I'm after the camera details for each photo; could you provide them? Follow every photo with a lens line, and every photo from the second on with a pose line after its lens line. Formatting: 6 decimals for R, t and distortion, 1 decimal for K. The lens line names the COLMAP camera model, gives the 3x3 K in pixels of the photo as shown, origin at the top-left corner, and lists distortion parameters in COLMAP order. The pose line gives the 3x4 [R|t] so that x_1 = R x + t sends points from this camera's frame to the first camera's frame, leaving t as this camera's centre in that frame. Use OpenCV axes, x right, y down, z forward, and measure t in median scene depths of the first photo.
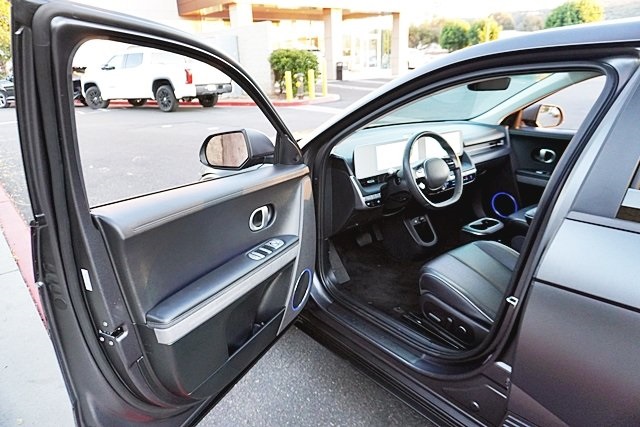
lens RADIAL K [[431.1, 0, 320.0], [0, 431.1, 213.5], [0, 0, 1]] dist [-0.046613, 0.037386]
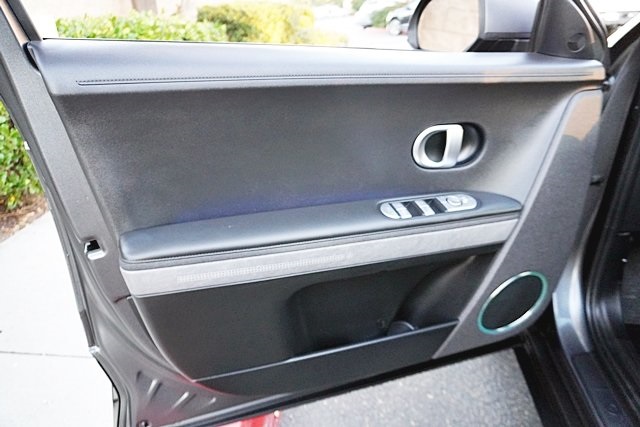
lens RADIAL K [[431.1, 0, 320.0], [0, 431.1, 213.5], [0, 0, 1]] dist [-0.046613, 0.037386]
pose [[0.681942, 0.305706, -0.664453, 0.073725], [-0.214954, 0.952110, 0.217442, 0.003896], [0.699106, -0.005456, 0.714997, 0.298836]]
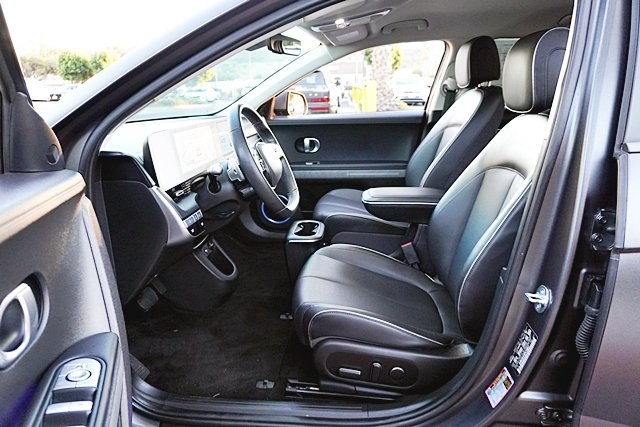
lens RADIAL K [[431.1, 0, 320.0], [0, 431.1, 213.5], [0, 0, 1]] dist [-0.046613, 0.037386]
pose [[0.703255, -0.195073, 0.683652, -0.105152], [0.243145, 0.969626, 0.026556, -0.012880], [-0.668067, 0.147551, 0.729325, 0.329871]]
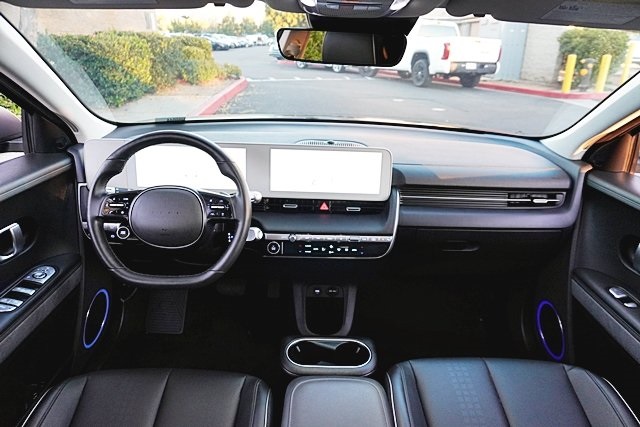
lens RADIAL K [[431.1, 0, 320.0], [0, 431.1, 213.5], [0, 0, 1]] dist [-0.046613, 0.037386]
pose [[0.778092, 0.274953, -0.564778, 0.485390], [-0.248875, 0.960472, 0.124715, -0.144232], [0.576745, 0.043519, 0.815764, 0.486100]]
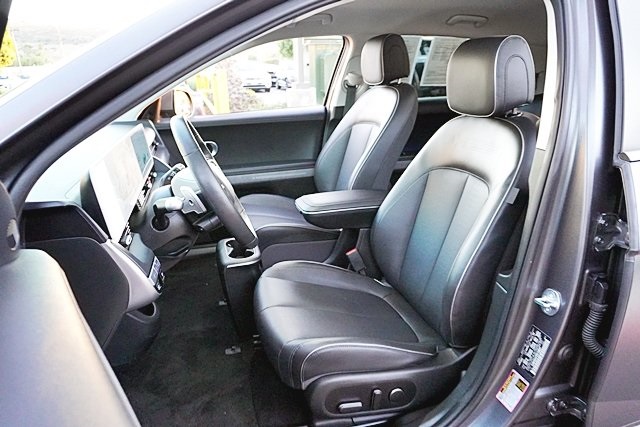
lens RADIAL K [[431.1, 0, 320.0], [0, 431.1, 213.5], [0, 0, 1]] dist [-0.046613, 0.037386]
pose [[0.401391, -0.281840, 0.871465, -0.126677], [0.318777, 0.934978, 0.155555, -0.075612], [-0.858642, 0.215365, 0.465136, 0.444554]]
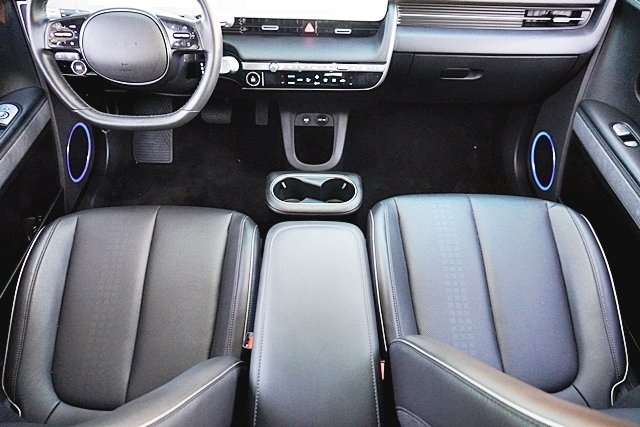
lens RADIAL K [[431.1, 0, 320.0], [0, 431.1, 213.5], [0, 0, 1]] dist [-0.046613, 0.037386]
pose [[0.779059, 0.484938, -0.397370, 0.475977], [-0.243566, 0.818131, 0.520901, -0.162263], [0.577705, -0.309027, 0.755486, 0.515325]]
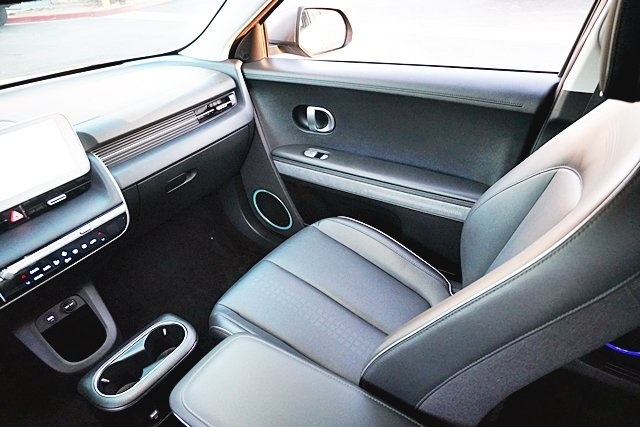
lens RADIAL K [[431.1, 0, 320.0], [0, 431.1, 213.5], [0, 0, 1]] dist [-0.046613, 0.037386]
pose [[0.958294, -0.196350, 0.207653, 0.392967], [0.146024, 0.961009, 0.234816, -0.140994], [-0.245662, -0.194701, 0.949601, 0.486160]]
